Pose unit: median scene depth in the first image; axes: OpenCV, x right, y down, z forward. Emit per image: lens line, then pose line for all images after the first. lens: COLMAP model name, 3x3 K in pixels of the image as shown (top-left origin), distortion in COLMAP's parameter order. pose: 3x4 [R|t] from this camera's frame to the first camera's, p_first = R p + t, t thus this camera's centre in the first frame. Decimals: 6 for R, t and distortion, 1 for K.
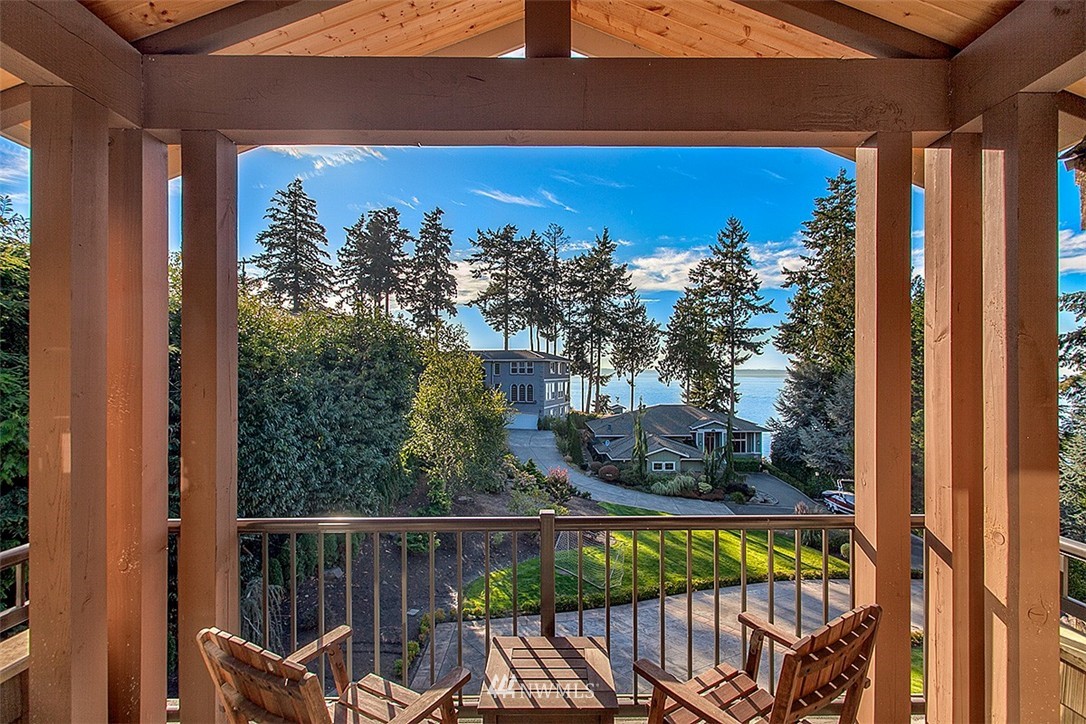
lens RADIAL K [[519.0, 0, 545.5], [0, 519.0, 368.7], [0, 0, 1]] dist [0.008370, -0.000344]
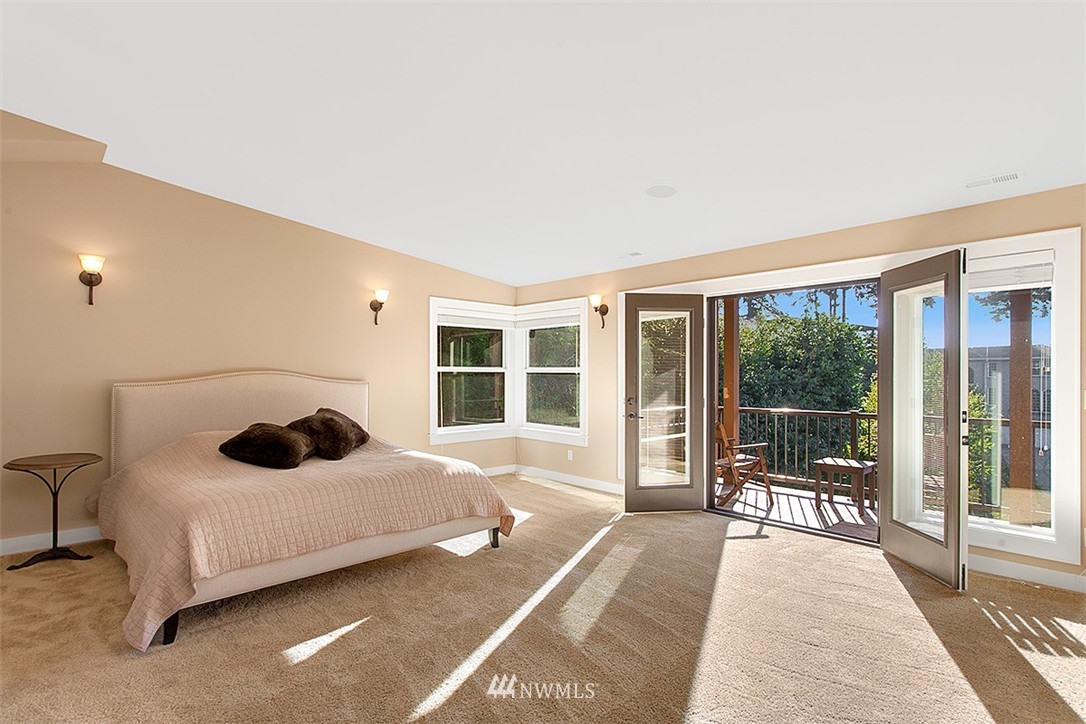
lens RADIAL K [[519.0, 0, 543.6], [0, 519.0, 367.7], [0, 0, 1]] dist [0.008370, -0.000344]
pose [[0.677997, -0.004285, -0.735052, 0.086814], [0.000209, 0.999984, -0.005637, 0.006388], [0.735065, 0.003668, 0.677987, -0.187540]]
